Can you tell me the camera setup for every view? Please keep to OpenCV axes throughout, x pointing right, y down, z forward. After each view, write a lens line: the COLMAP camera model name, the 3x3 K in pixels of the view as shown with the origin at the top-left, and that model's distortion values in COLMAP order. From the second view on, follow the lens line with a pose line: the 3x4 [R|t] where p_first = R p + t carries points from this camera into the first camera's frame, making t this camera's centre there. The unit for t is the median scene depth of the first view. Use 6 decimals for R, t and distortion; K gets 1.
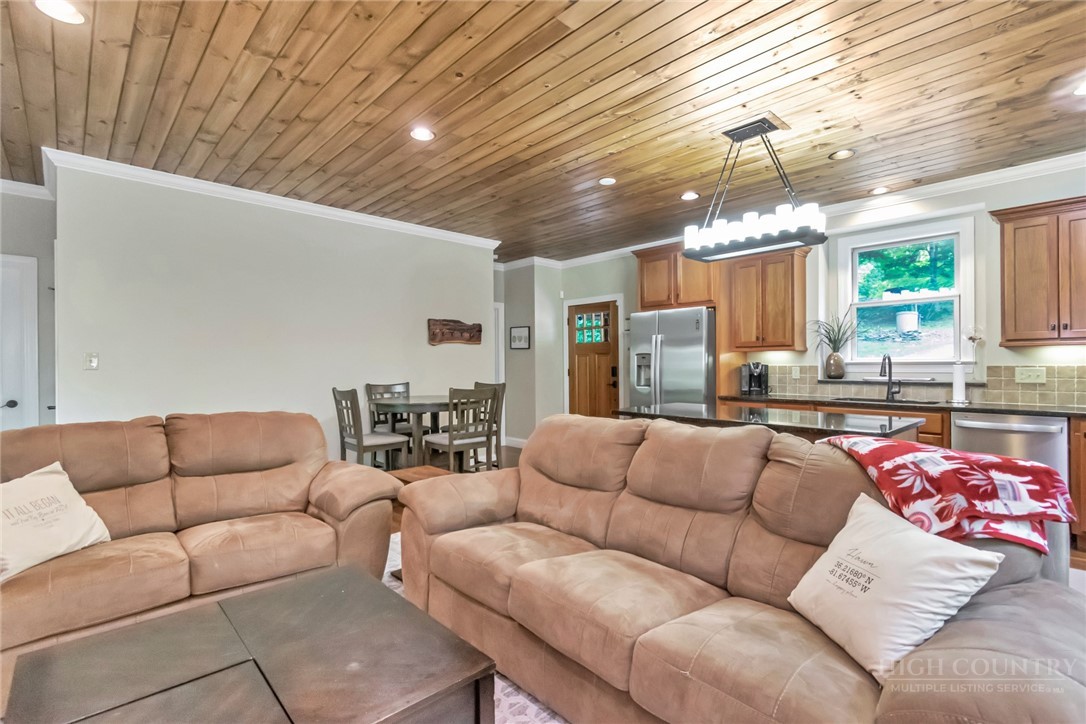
lens RADIAL K [[508.1, 0, 541.2], [0, 508.1, 370.7], [0, 0, 1]] dist [-0.000969, -0.000123]
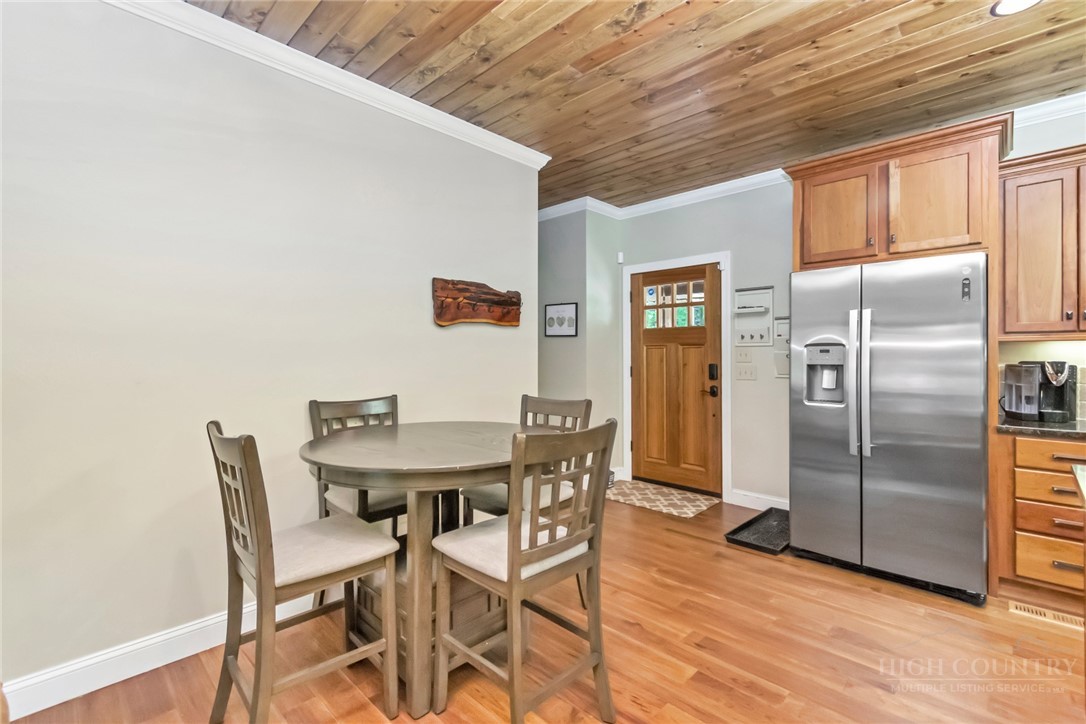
lens RADIAL K [[498.1, 0, 547.2], [0, 498.1, 357.9], [0, 0, 1]] dist [-0.000209, 0.000117]
pose [[0.998435, 0.003296, 0.055824, -0.107611], [-0.002961, 0.999977, -0.006088, -0.011832], [-0.055843, 0.005913, 0.998422, 0.384618]]
